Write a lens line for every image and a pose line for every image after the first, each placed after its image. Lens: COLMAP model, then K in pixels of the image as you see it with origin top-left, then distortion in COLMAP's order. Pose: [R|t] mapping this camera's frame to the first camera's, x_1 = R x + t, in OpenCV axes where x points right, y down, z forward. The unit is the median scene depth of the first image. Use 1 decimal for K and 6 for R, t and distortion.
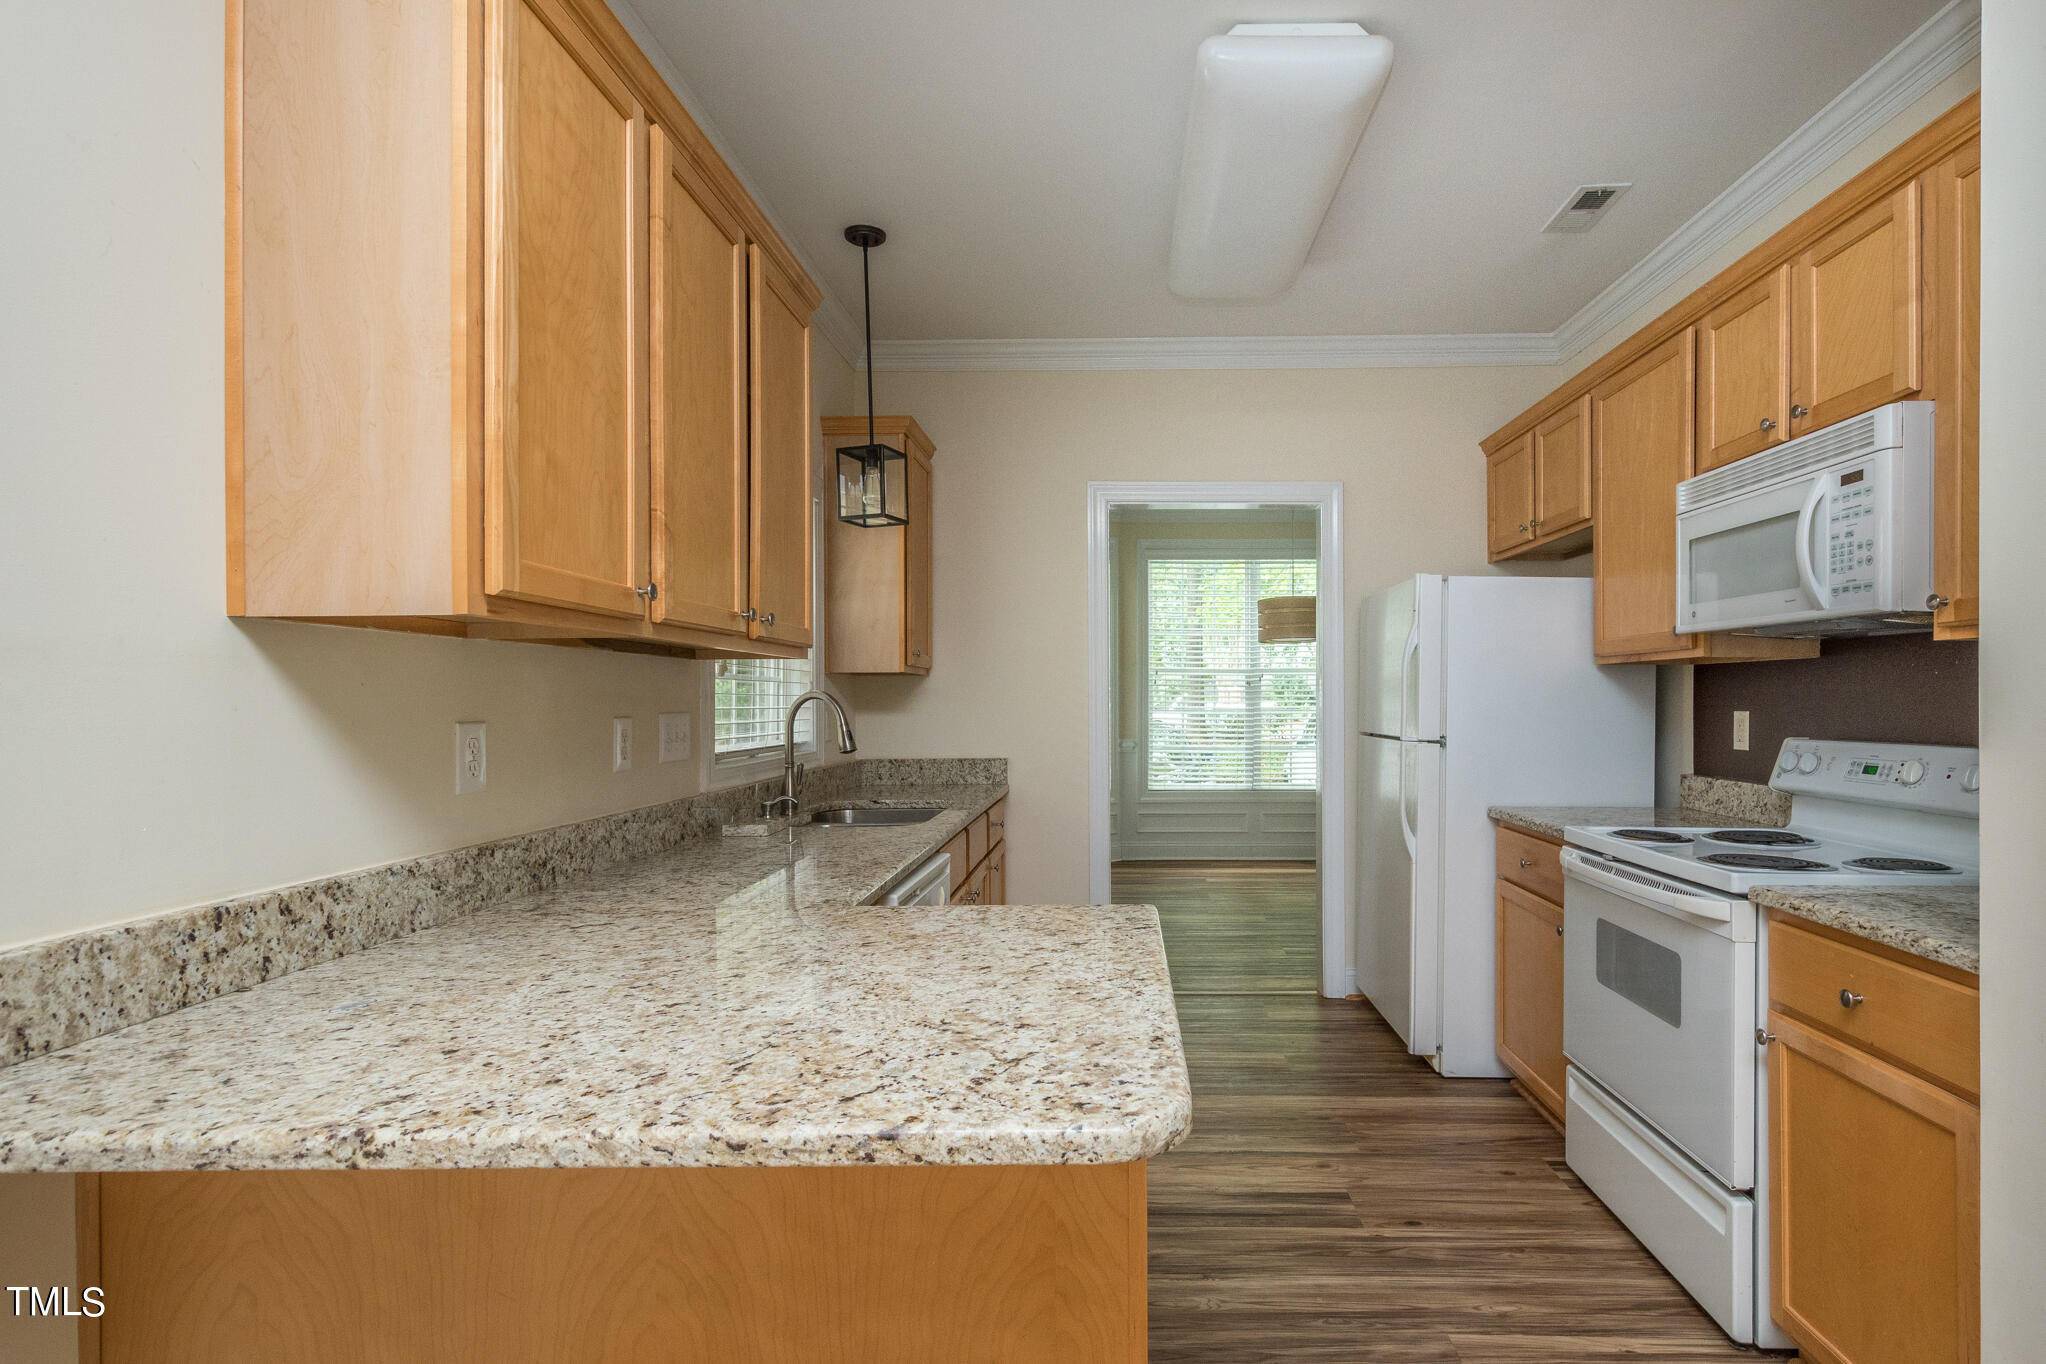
lens RADIAL K [[964.4, 0, 1102.2], [0, 964.4, 686.8], [0, 0, 1]] dist [0.004120, -0.000075]
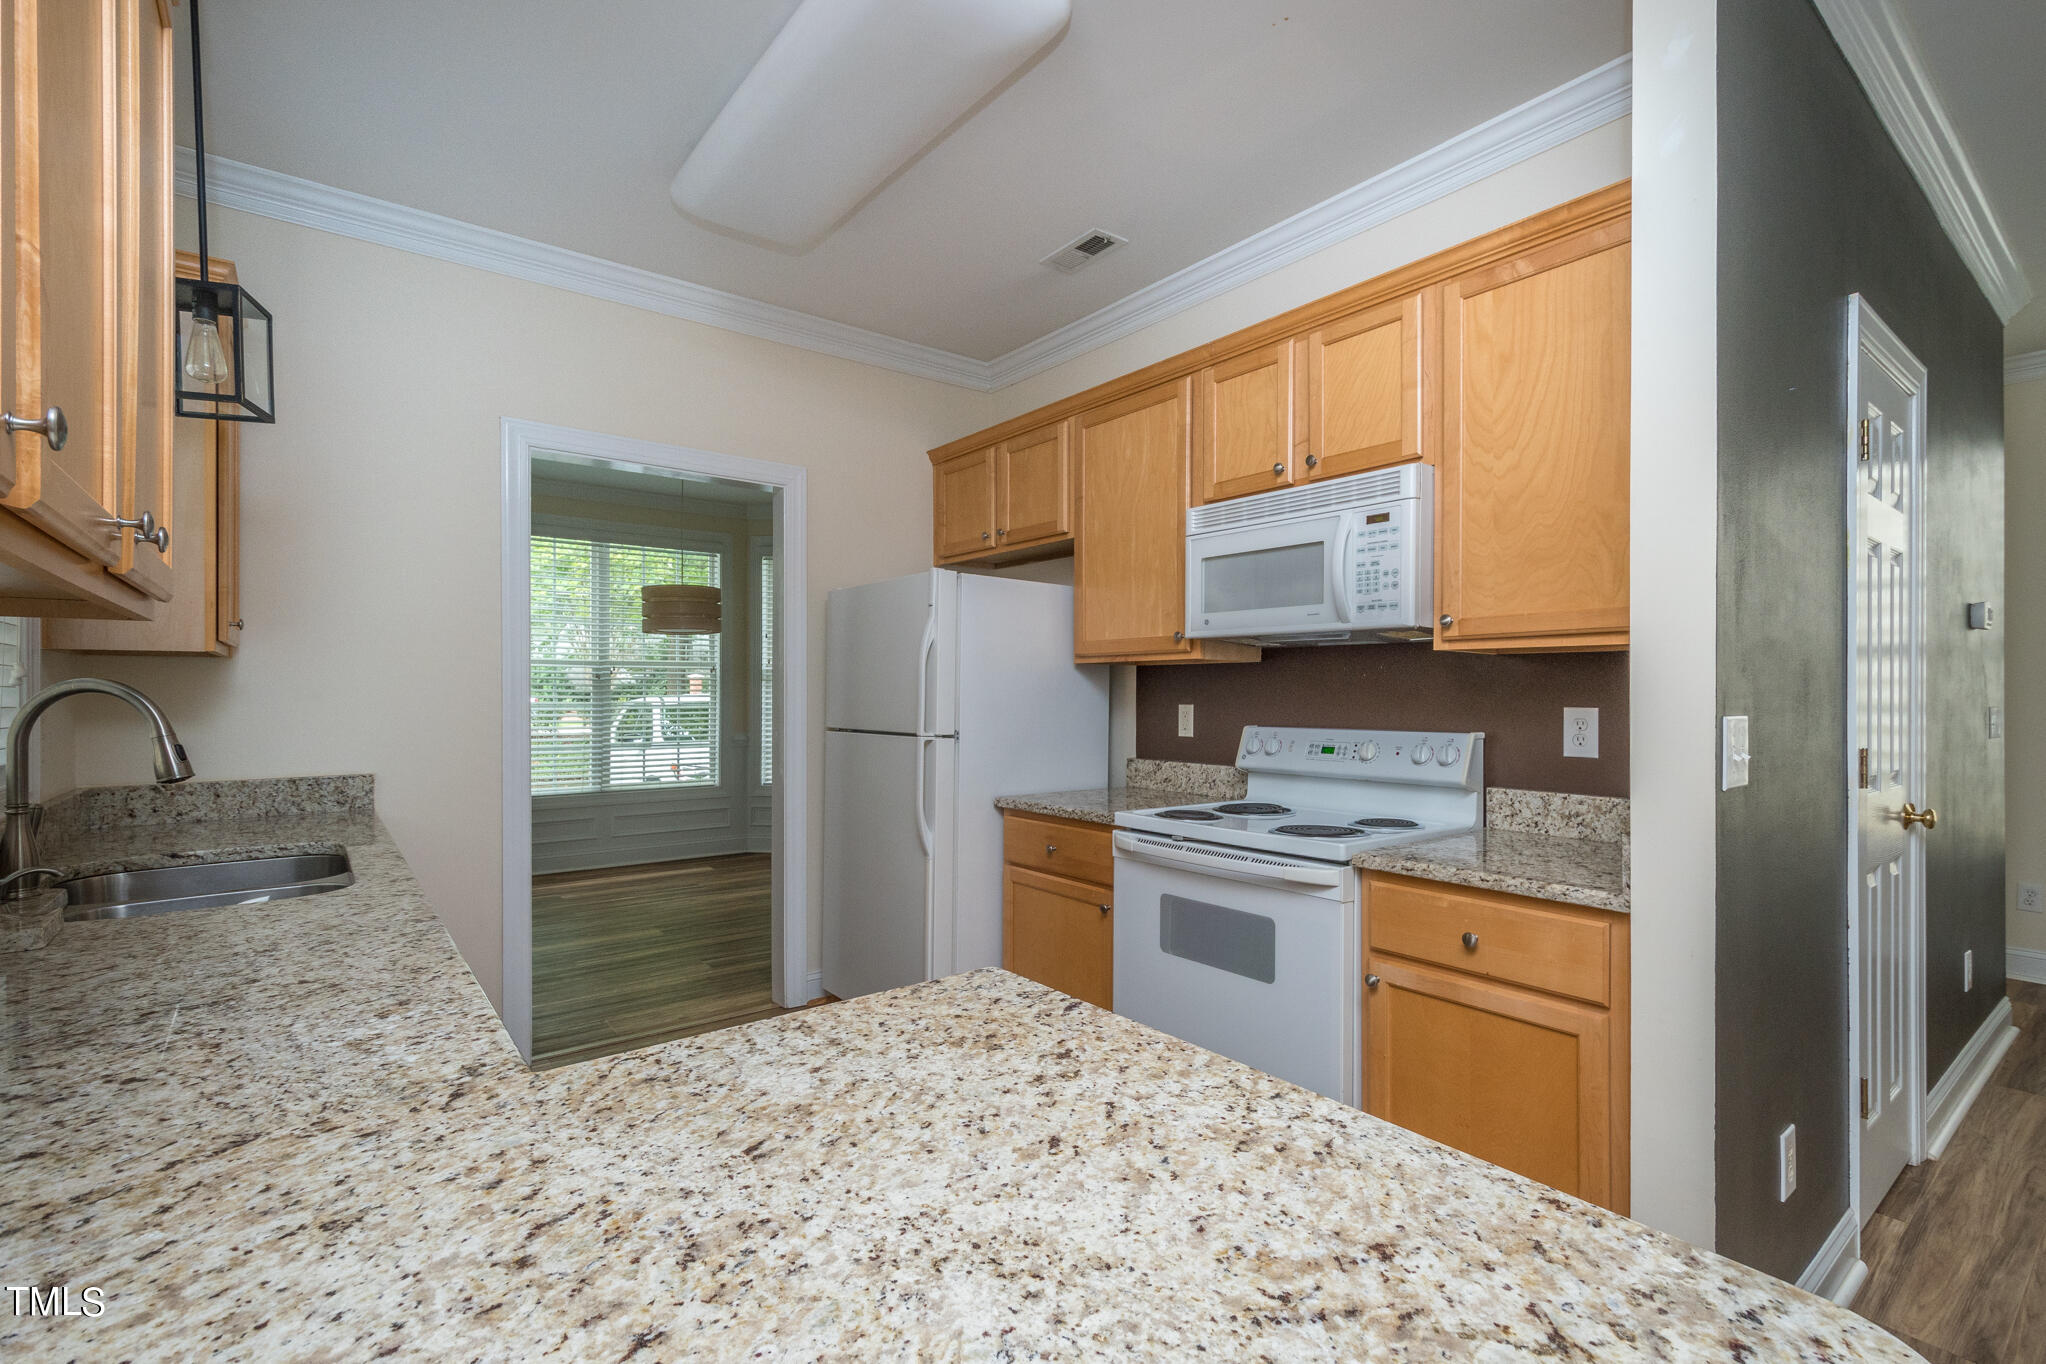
lens RADIAL K [[905.4, 0, 1042.1], [0, 905.4, 689.1], [0, 0, 1]] dist [0.003673, -0.000094]
pose [[0.789315, 0.005081, 0.613967, -0.271607], [-0.009604, 0.999946, 0.004071, 0.004036], [-0.613913, -0.009110, 0.789321, 0.321190]]
